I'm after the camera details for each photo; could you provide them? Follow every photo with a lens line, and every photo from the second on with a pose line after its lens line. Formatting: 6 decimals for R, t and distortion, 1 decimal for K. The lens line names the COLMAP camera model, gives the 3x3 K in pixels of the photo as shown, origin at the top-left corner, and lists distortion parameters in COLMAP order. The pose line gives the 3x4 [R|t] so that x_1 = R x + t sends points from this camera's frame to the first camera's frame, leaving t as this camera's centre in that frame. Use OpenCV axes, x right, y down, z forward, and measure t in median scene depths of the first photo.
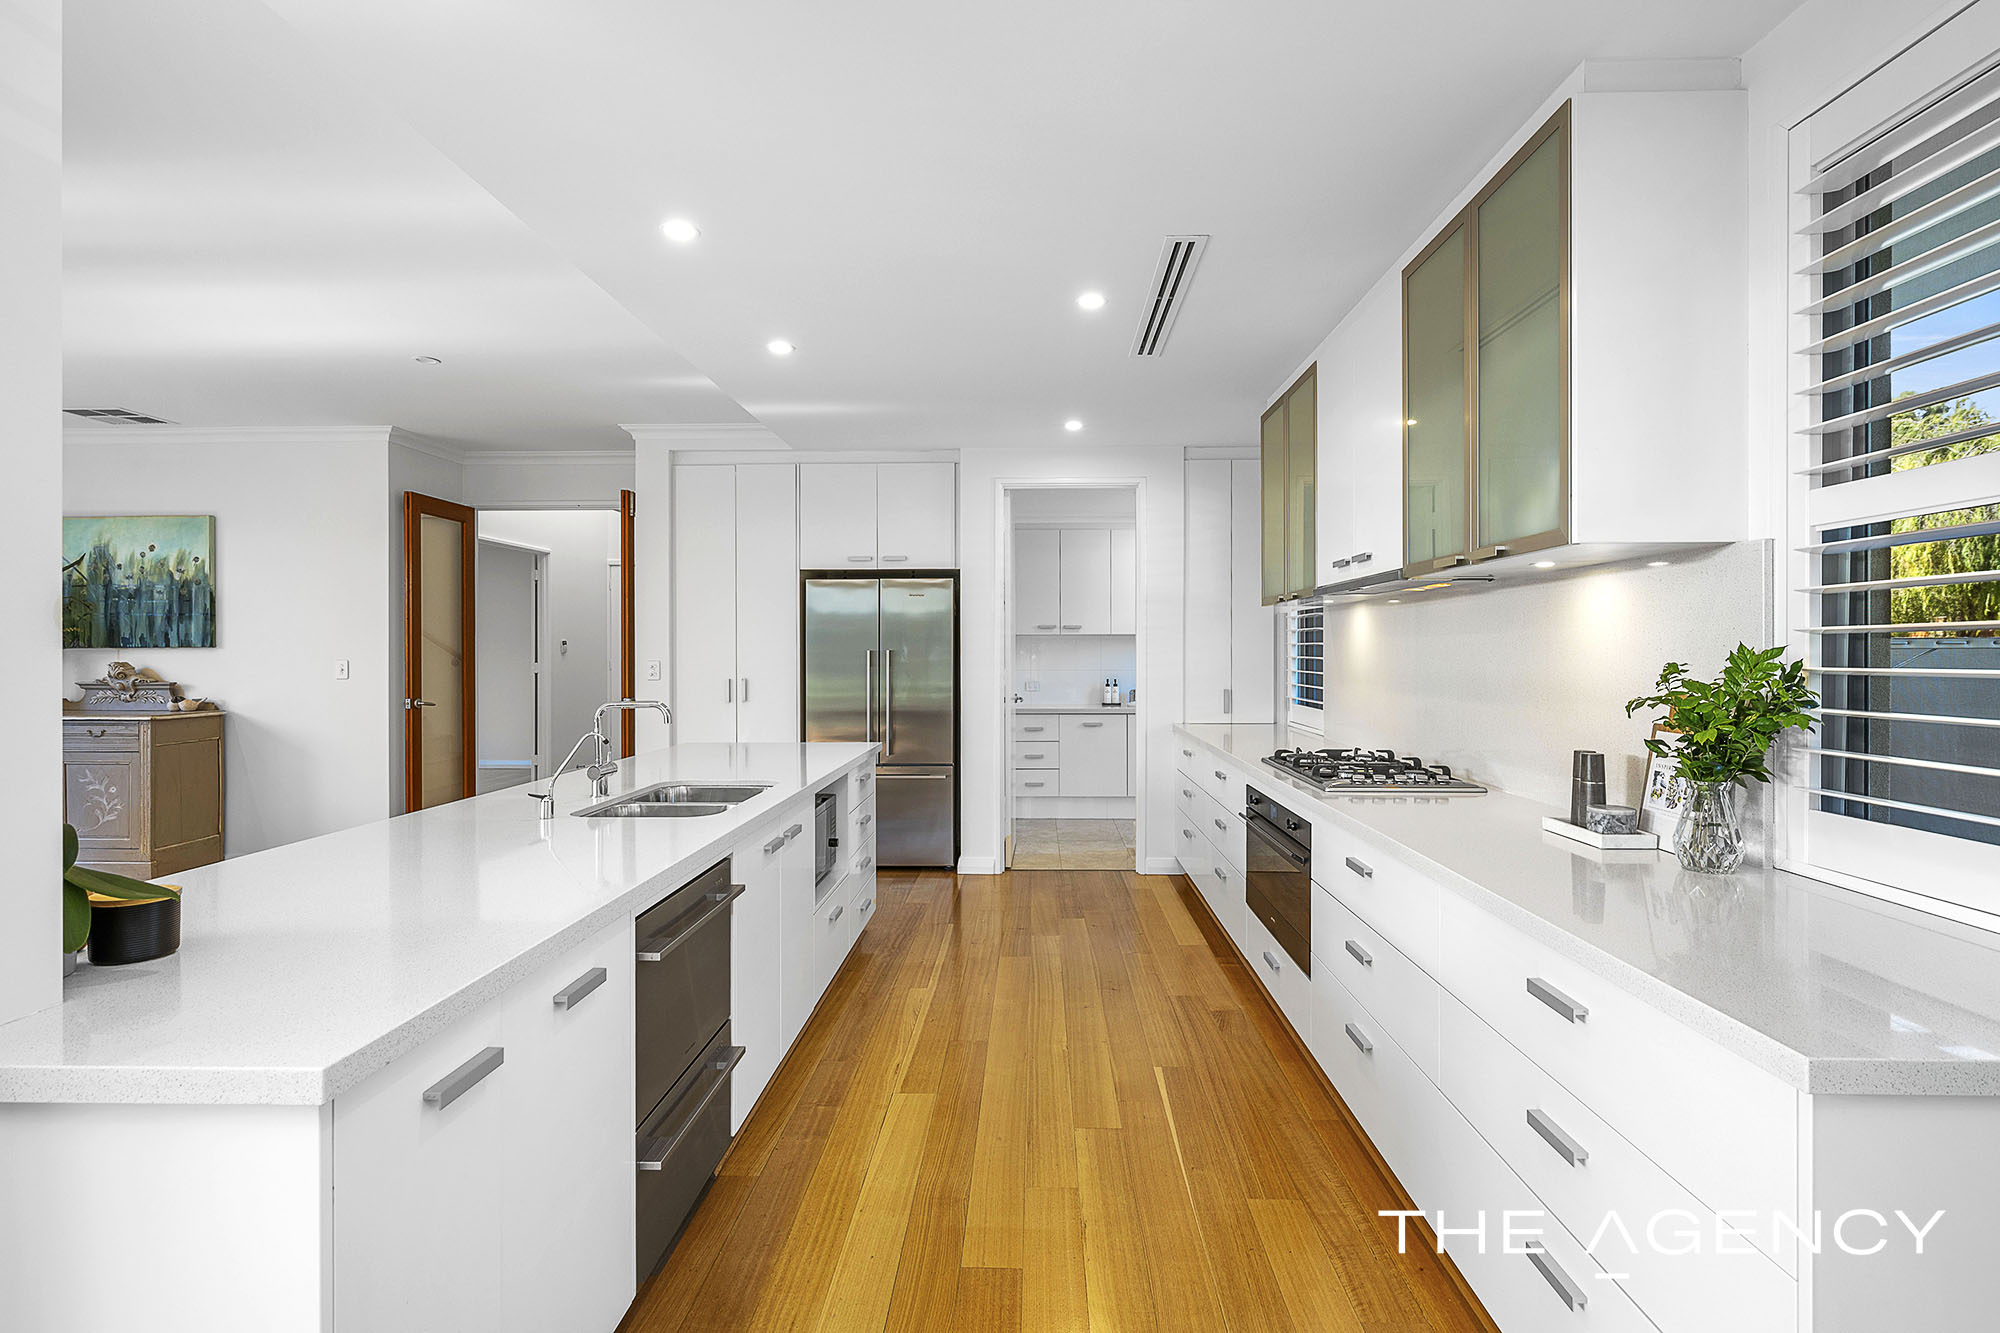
lens RADIAL K [[967.9, 0, 1006.1], [0, 967.9, 656.0], [0, 0, 1]] dist [-0.019075, -0.000891]
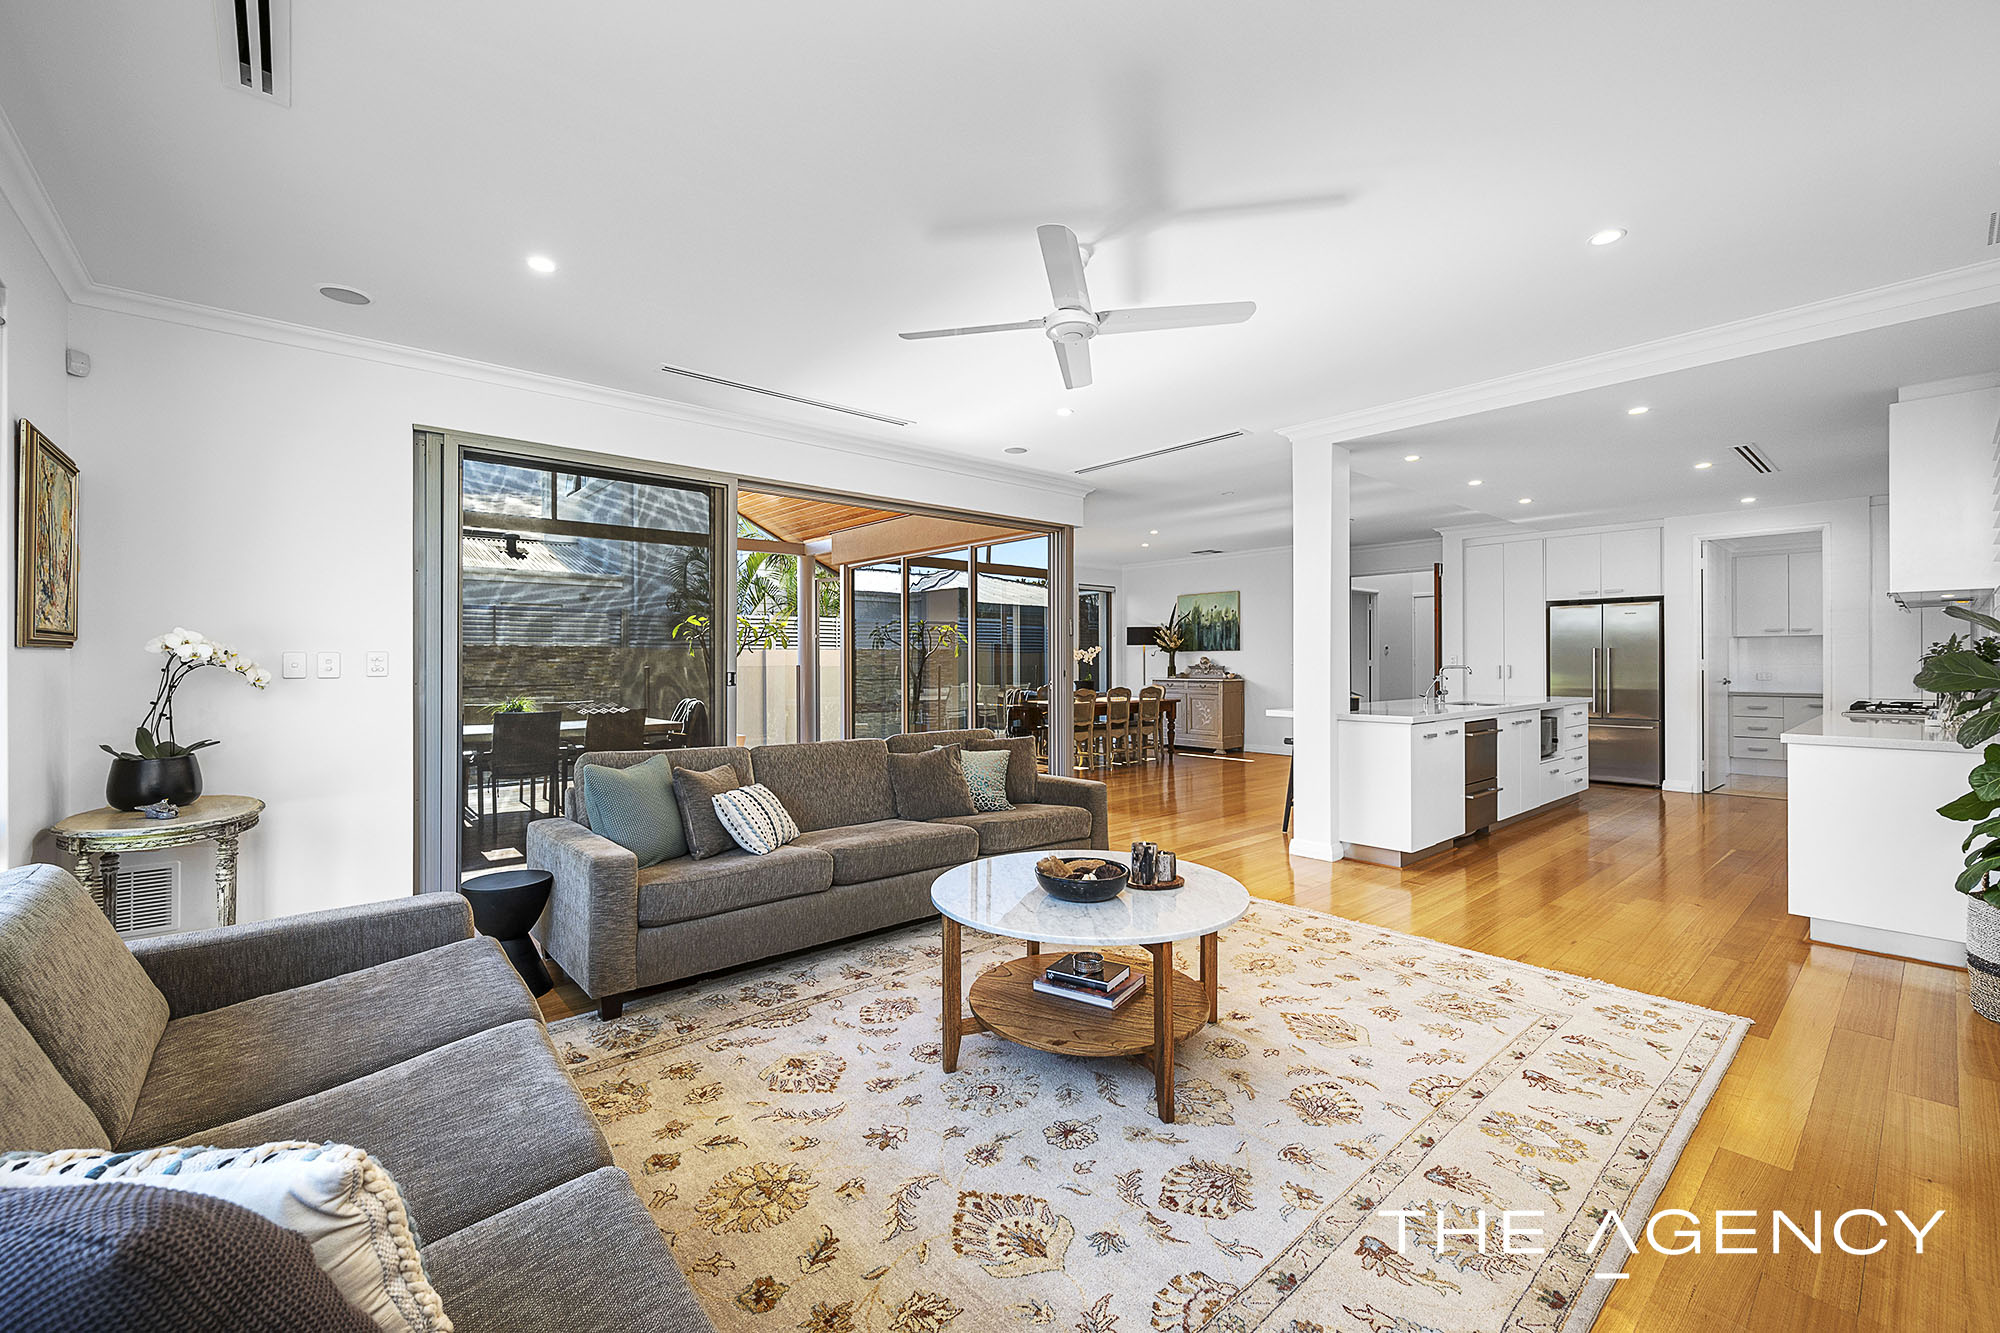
lens RADIAL K [[835.9, 0, 1011.2], [0, 835.9, 657.7], [0, 0, 1]] dist [0.000666, 0.000243]
pose [[0.687248, -0.003281, -0.726415, 0.214679], [-0.000868, 0.999985, -0.005337, 0.018697], [0.726422, 0.004298, 0.687235, -0.715249]]
